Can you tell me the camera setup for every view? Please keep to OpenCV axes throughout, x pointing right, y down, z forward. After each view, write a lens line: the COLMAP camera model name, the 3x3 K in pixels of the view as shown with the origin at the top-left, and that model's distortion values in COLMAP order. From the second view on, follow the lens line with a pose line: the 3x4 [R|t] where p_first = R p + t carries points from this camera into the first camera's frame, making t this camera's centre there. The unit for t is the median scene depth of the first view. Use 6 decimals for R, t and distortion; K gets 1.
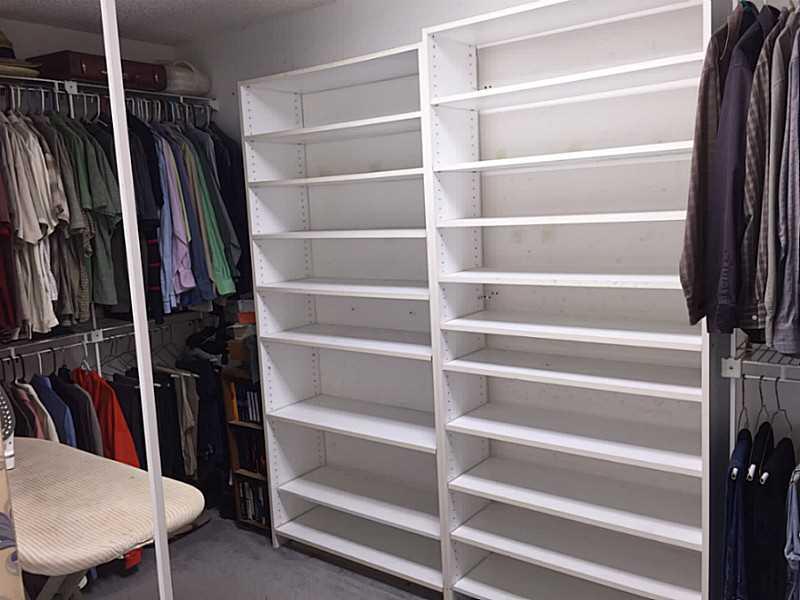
lens RADIAL K [[691.7, 0, 400.0], [0, 691.7, 300.0], [0, 0, 1]] dist [0.096150, -0.150409]
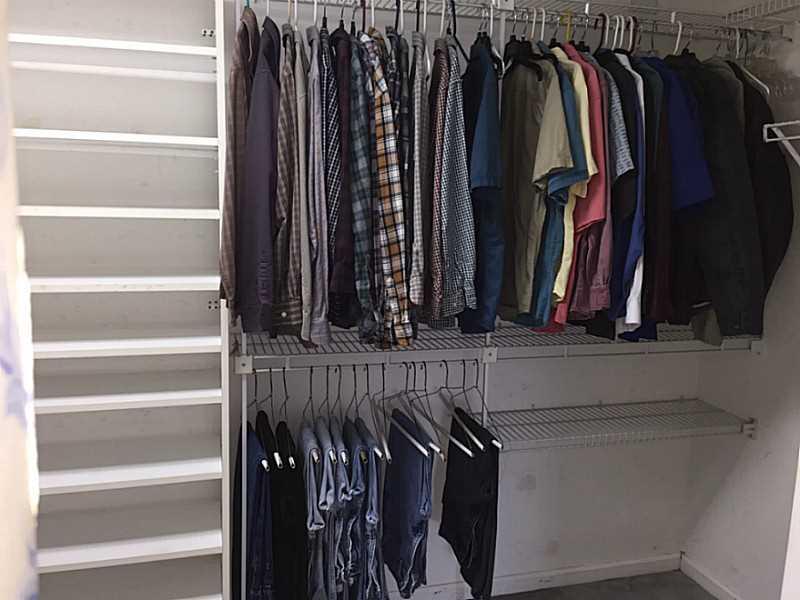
lens RADIAL K [[691.7, 0, 400.0], [0, 691.7, 300.0], [0, 0, 1]] dist [0.096150, -0.150409]
pose [[0.602127, -0.054720, 0.796523, -0.219443], [0.049738, 0.998282, 0.030981, -0.020247], [-0.796850, 0.020963, 0.603814, 0.218940]]
